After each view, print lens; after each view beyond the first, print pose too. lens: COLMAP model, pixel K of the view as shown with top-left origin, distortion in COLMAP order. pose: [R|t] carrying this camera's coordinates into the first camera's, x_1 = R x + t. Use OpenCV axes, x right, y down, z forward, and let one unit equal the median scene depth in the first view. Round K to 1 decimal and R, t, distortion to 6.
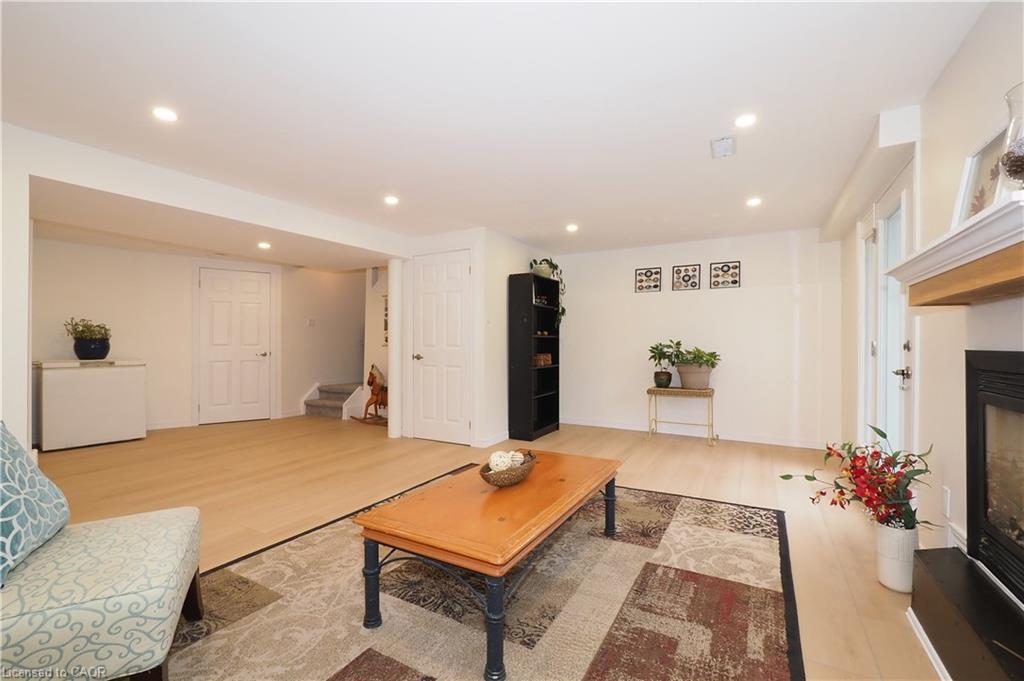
lens RADIAL K [[455.4, 0, 512.0], [0, 455.4, 340.5], [0, 0, 1]] dist [-0.001433, -0.000418]
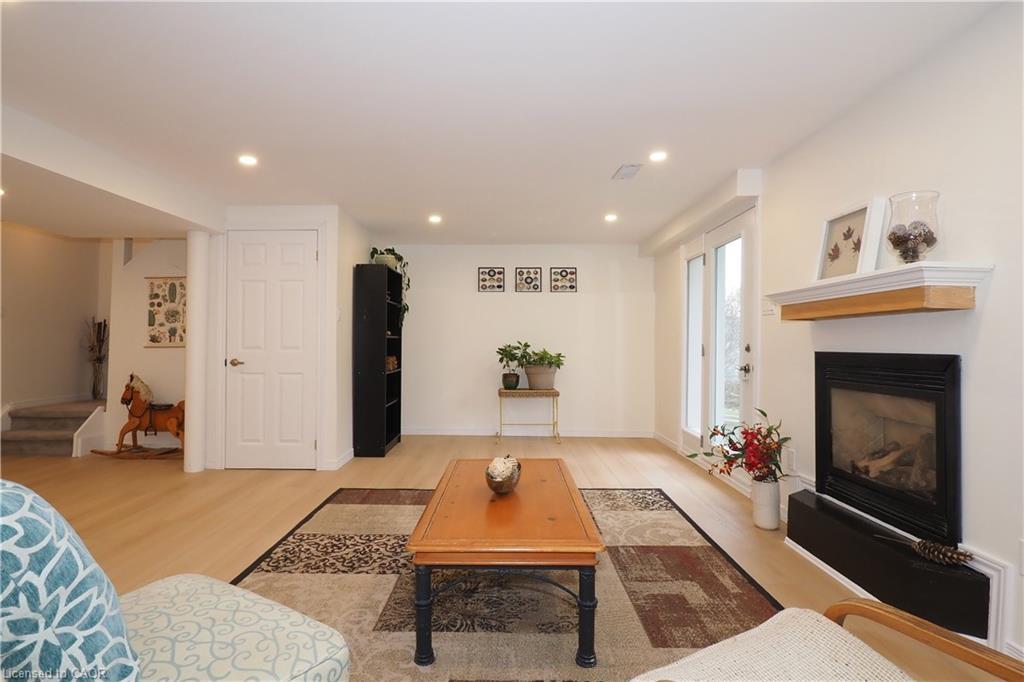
lens RADIAL K [[523.4, 0, 512.3], [0, 523.4, 338.5], [0, 0, 1]] dist [0.001646, 0.000865]
pose [[0.872147, 0.006441, 0.489202, -0.227014], [-0.005305, 0.999979, -0.003708, -0.003362], [-0.489215, 0.000639, 0.872163, 0.004366]]
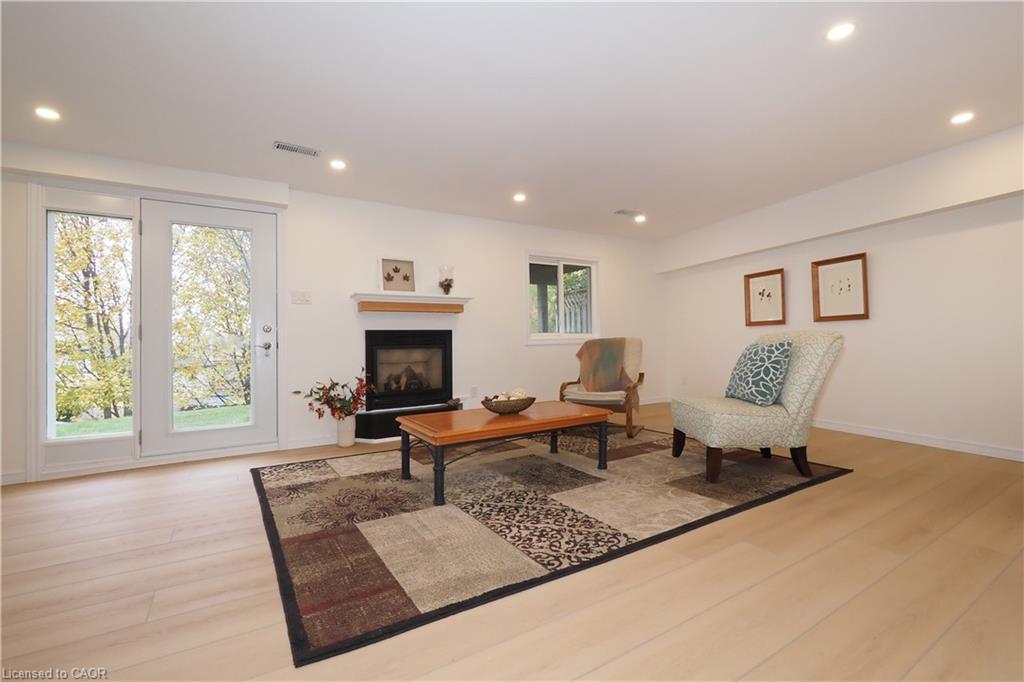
lens RADIAL K [[454.8, 0, 497.2], [0, 454.8, 340.4], [0, 0, 1]] dist [-0.011323, -0.000341]
pose [[-0.871416, 0.022338, 0.490037, -0.287930], [0.015184, 0.999712, -0.018569, 0.046058], [-0.490310, -0.008741, -0.871504, 0.956308]]
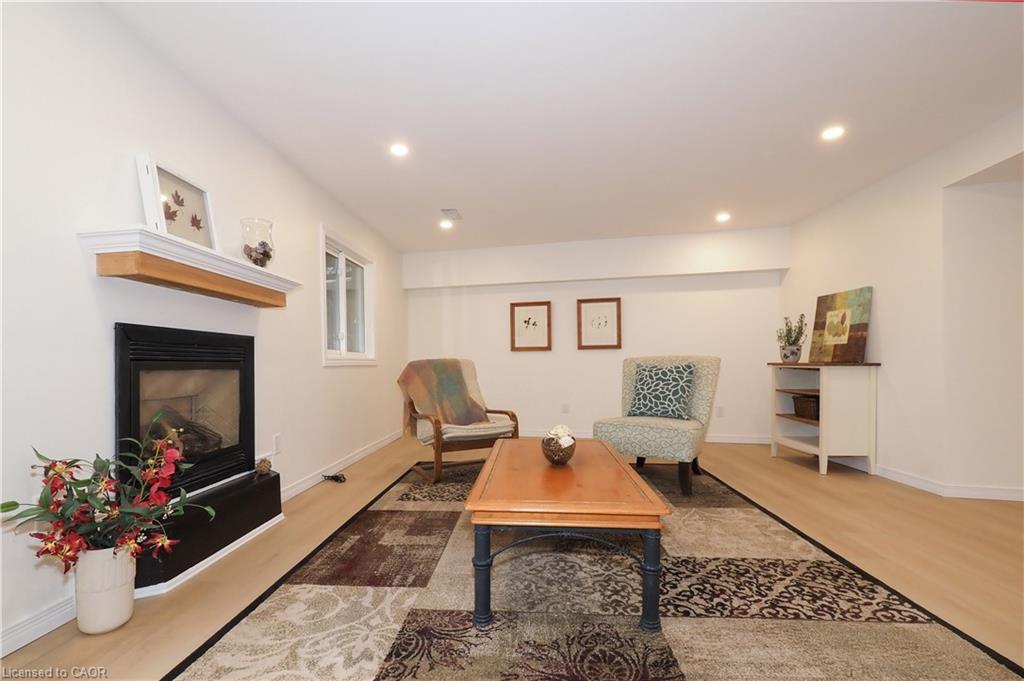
lens RADIAL K [[462.9, 0, 509.8], [0, 462.9, 373.6], [0, 0, 1]] dist [-0.013207, 0.000123]
pose [[-0.903233, 0.016608, -0.428828, 0.219662], [0.014150, 0.999860, 0.008920, 0.047057], [0.428916, 0.001989, -0.903342, 0.783975]]
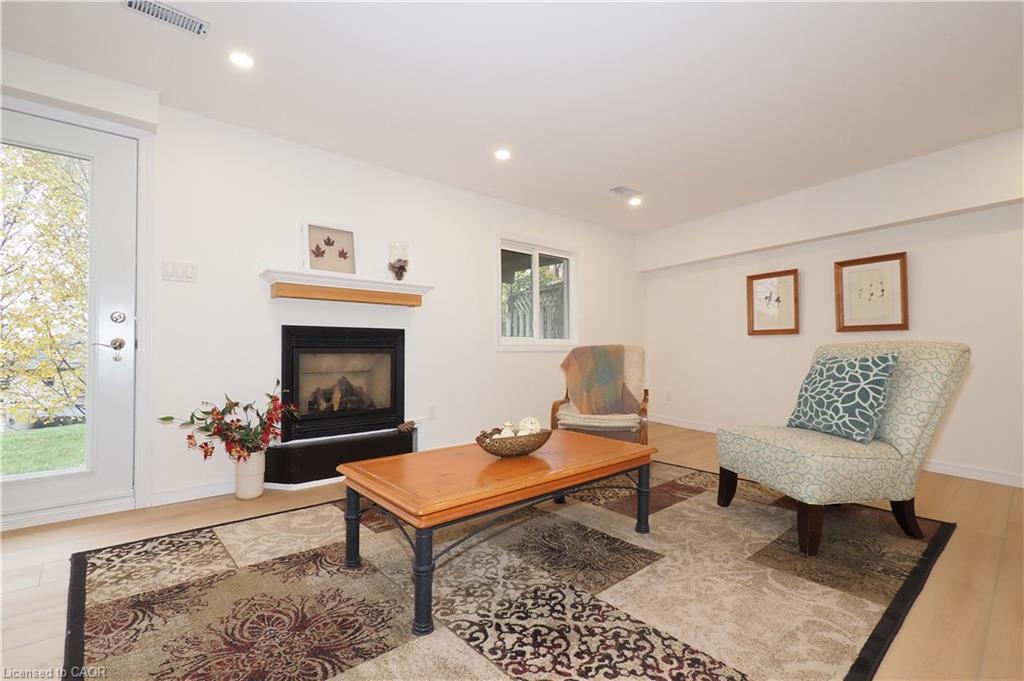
lens RADIAL K [[470.6, 0, 500.4], [0, 470.6, 351.4], [0, 0, 1]] dist [-0.006207, 0.000771]
pose [[-0.940602, -0.002388, 0.339503, -0.129834], [-0.004890, 0.999967, -0.006515, 0.043712], [-0.339476, -0.007788, -0.940582, 0.813034]]
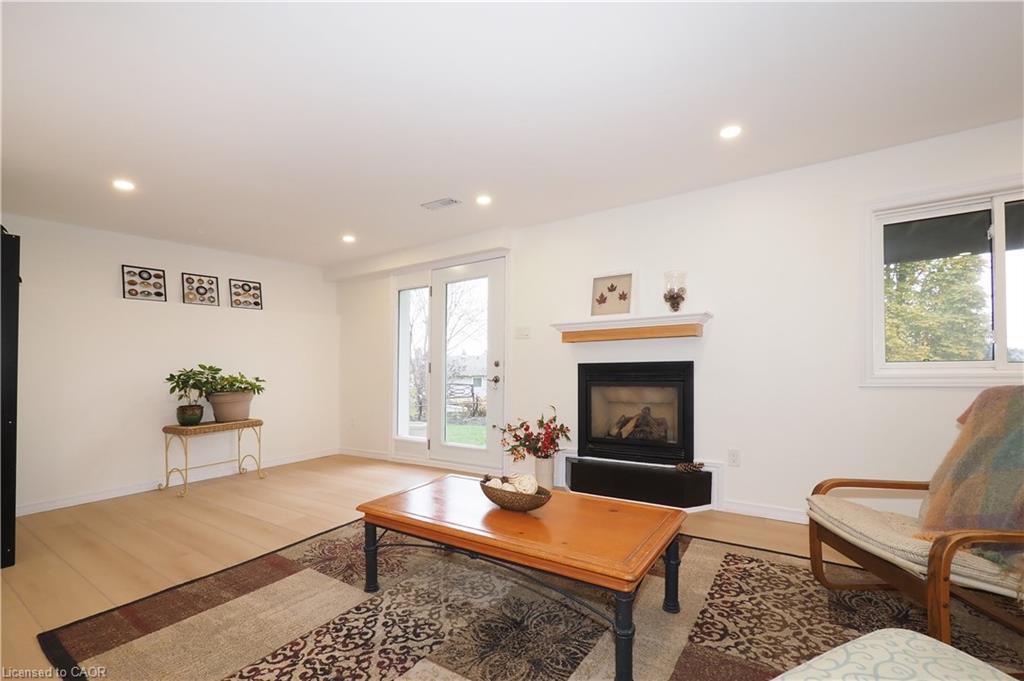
lens RADIAL K [[444.5, 0, 513.3], [0, 444.5, 353.7], [0, 0, 1]] dist [-0.004122, -0.000275]
pose [[0.082814, 0.014701, 0.996457, -0.394600], [0.016795, 0.999729, -0.016145, 0.001381], [-0.996423, 0.018073, 0.082545, 0.384171]]
